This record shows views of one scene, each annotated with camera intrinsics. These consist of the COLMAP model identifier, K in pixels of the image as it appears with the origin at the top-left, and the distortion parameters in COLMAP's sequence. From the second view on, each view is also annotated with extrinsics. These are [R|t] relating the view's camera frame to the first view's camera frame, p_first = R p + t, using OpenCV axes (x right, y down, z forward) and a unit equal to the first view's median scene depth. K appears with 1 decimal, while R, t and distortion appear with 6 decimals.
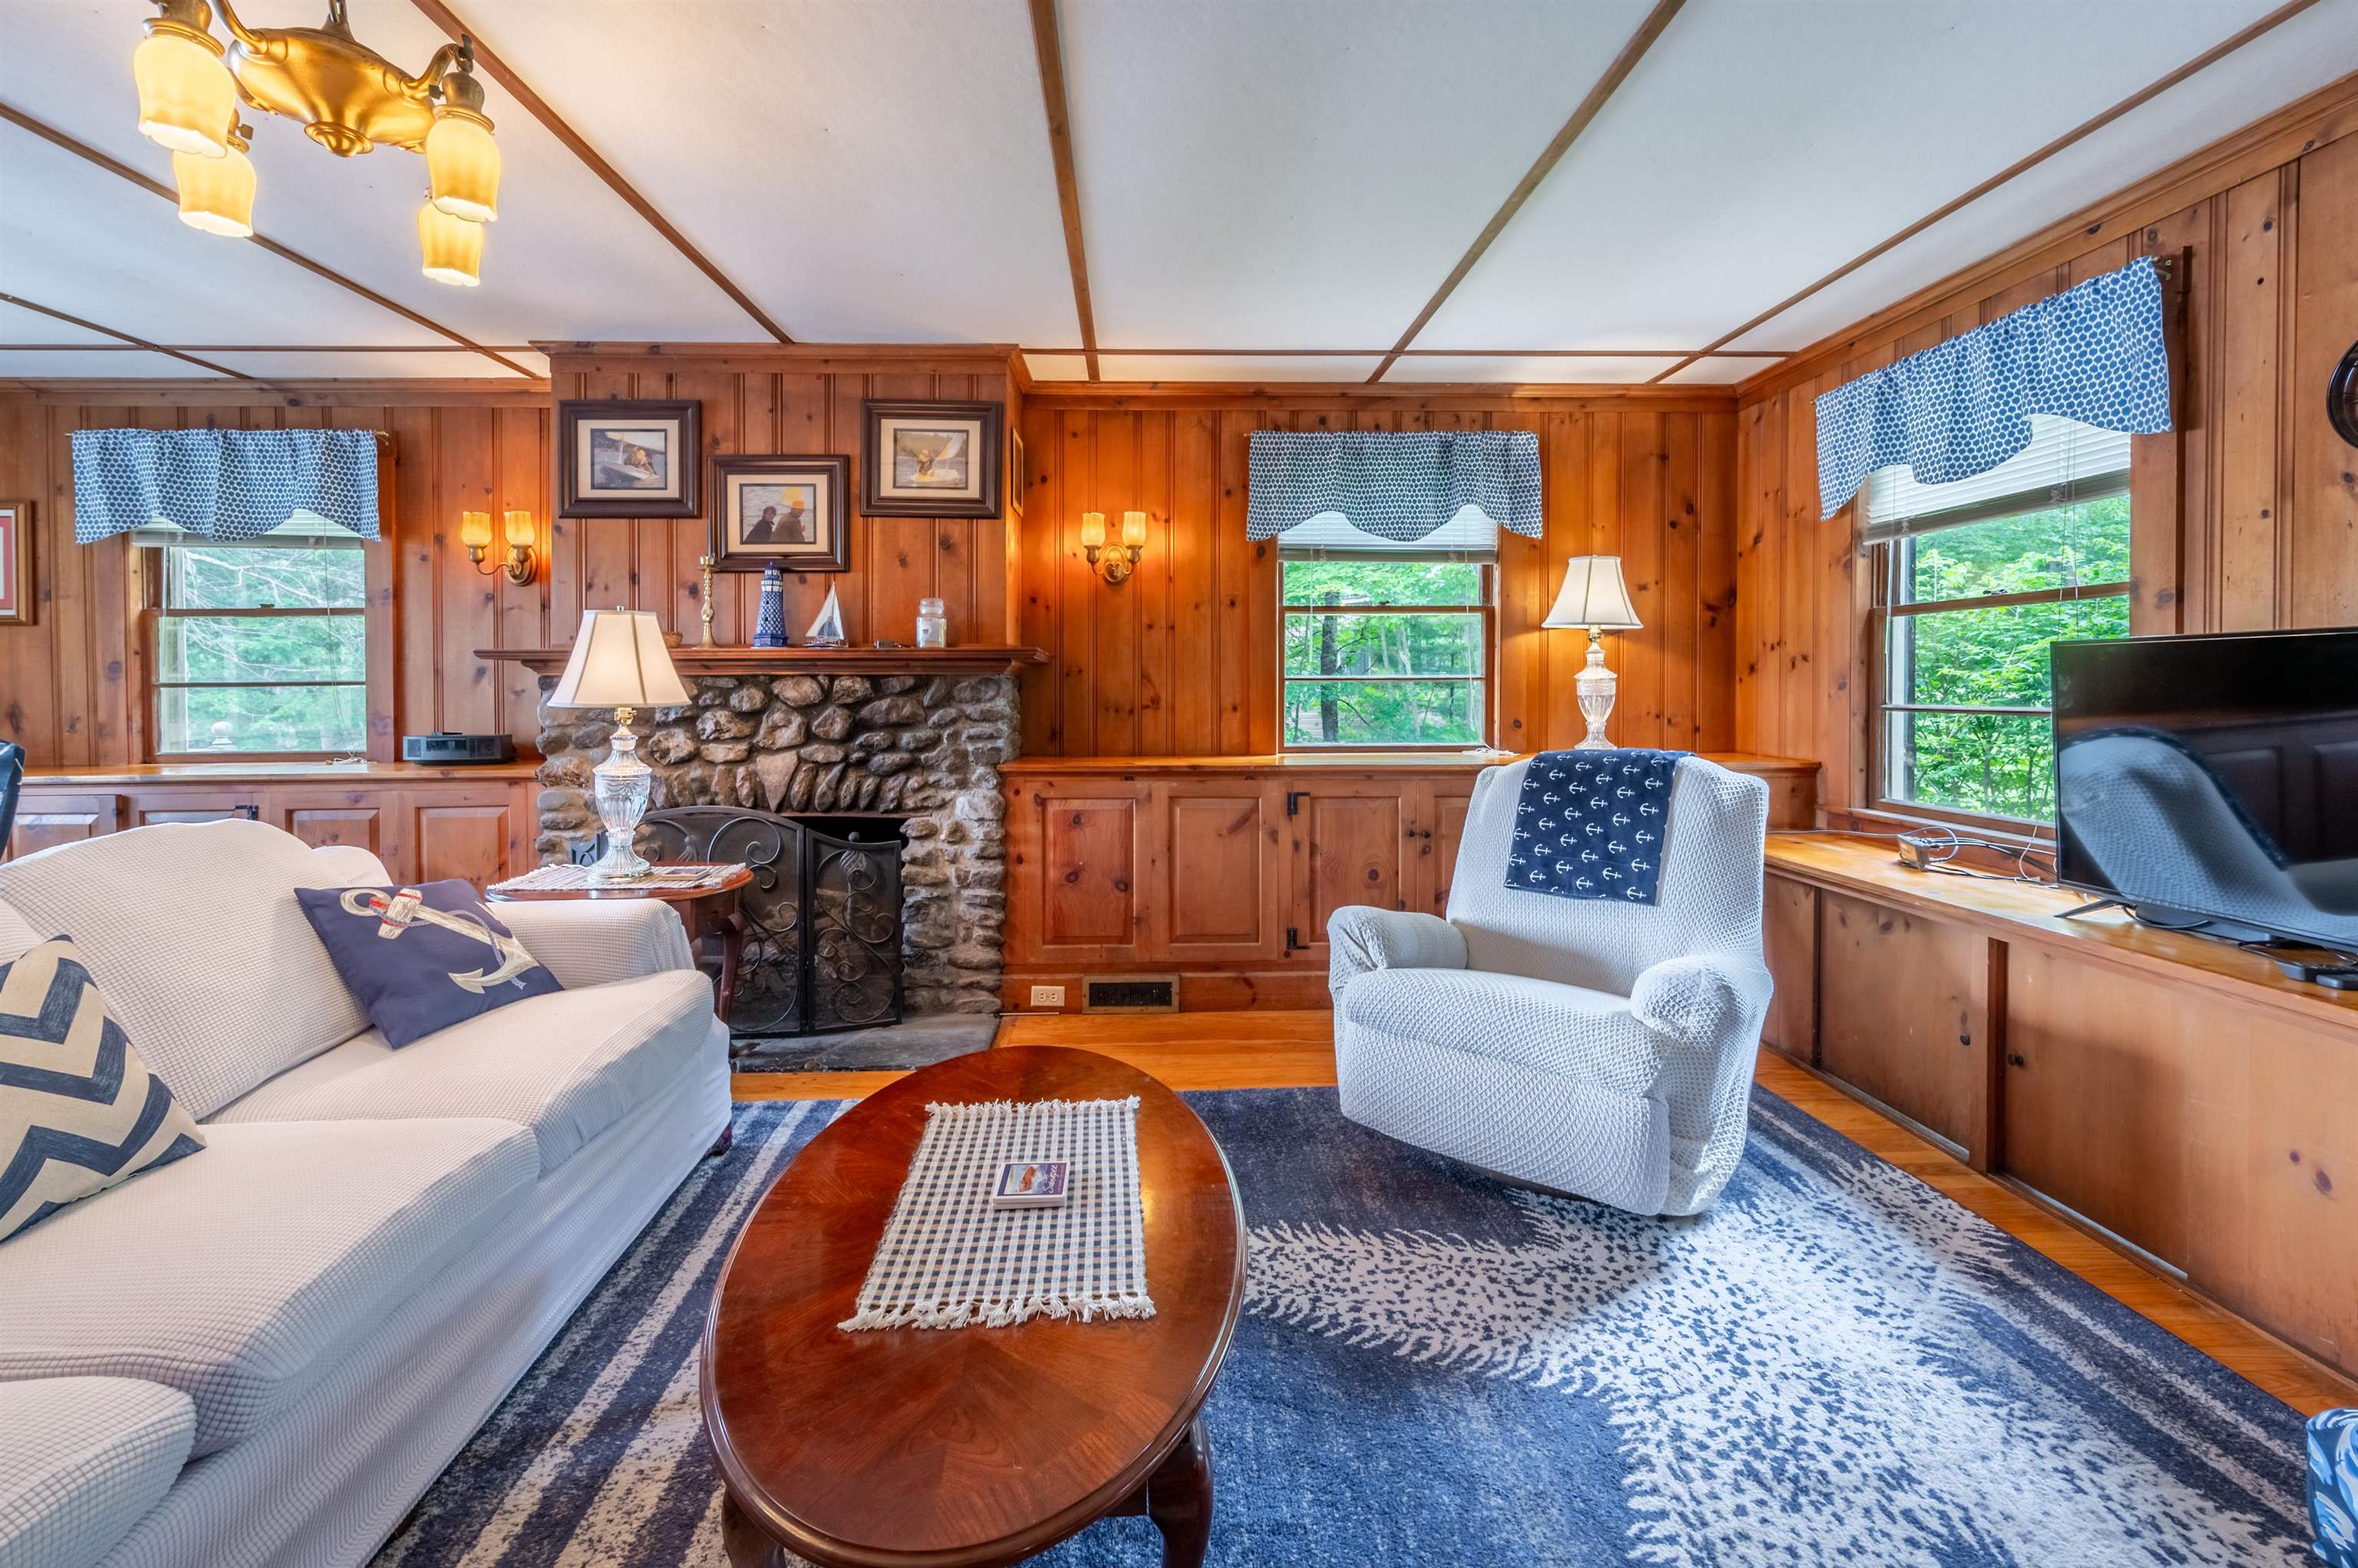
lens RADIAL K [[959.7, 0, 1176.1], [0, 959.7, 710.7], [0, 0, 1]] dist [-0.002320, -0.000214]
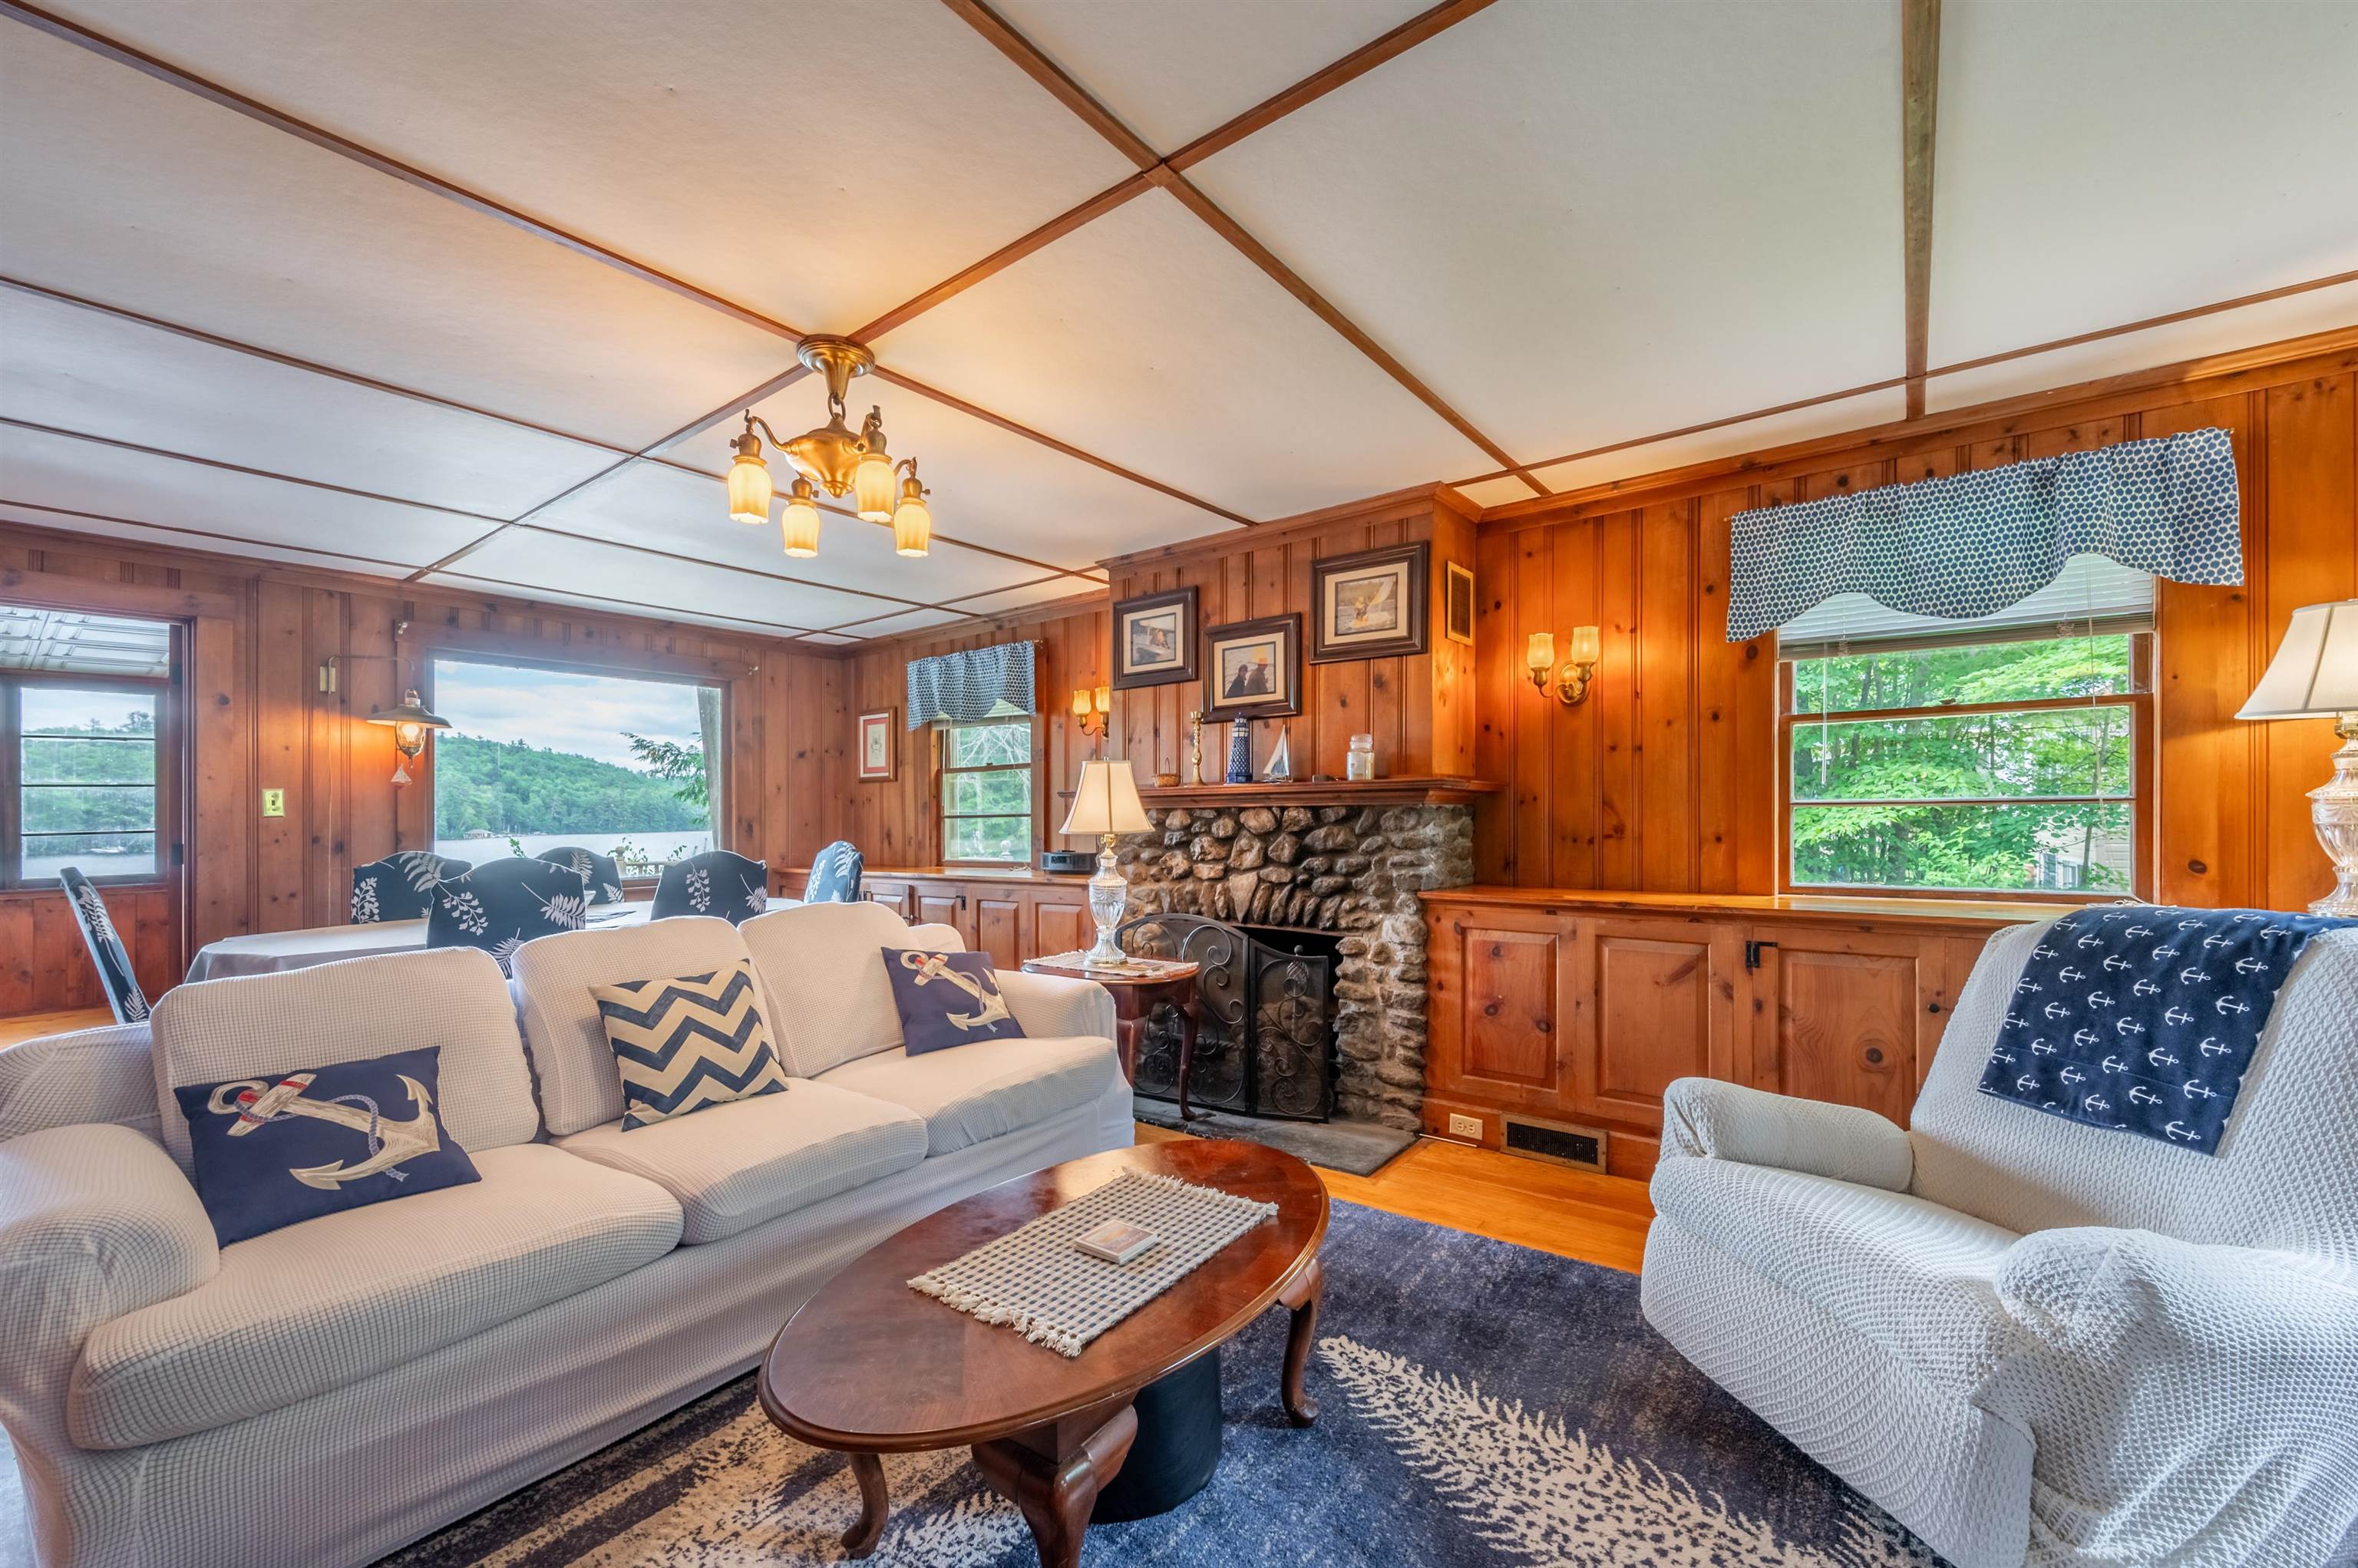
lens RADIAL K [[936.9, 0, 1179.1], [0, 936.9, 823.1], [0, 0, 1]] dist [0.000602, -0.003399]
pose [[0.775361, -0.000408, -0.631519, 0.249325], [-0.007621, 0.999921, -0.010004, -0.005229], [0.631473, 0.012570, 0.775296, 0.054624]]
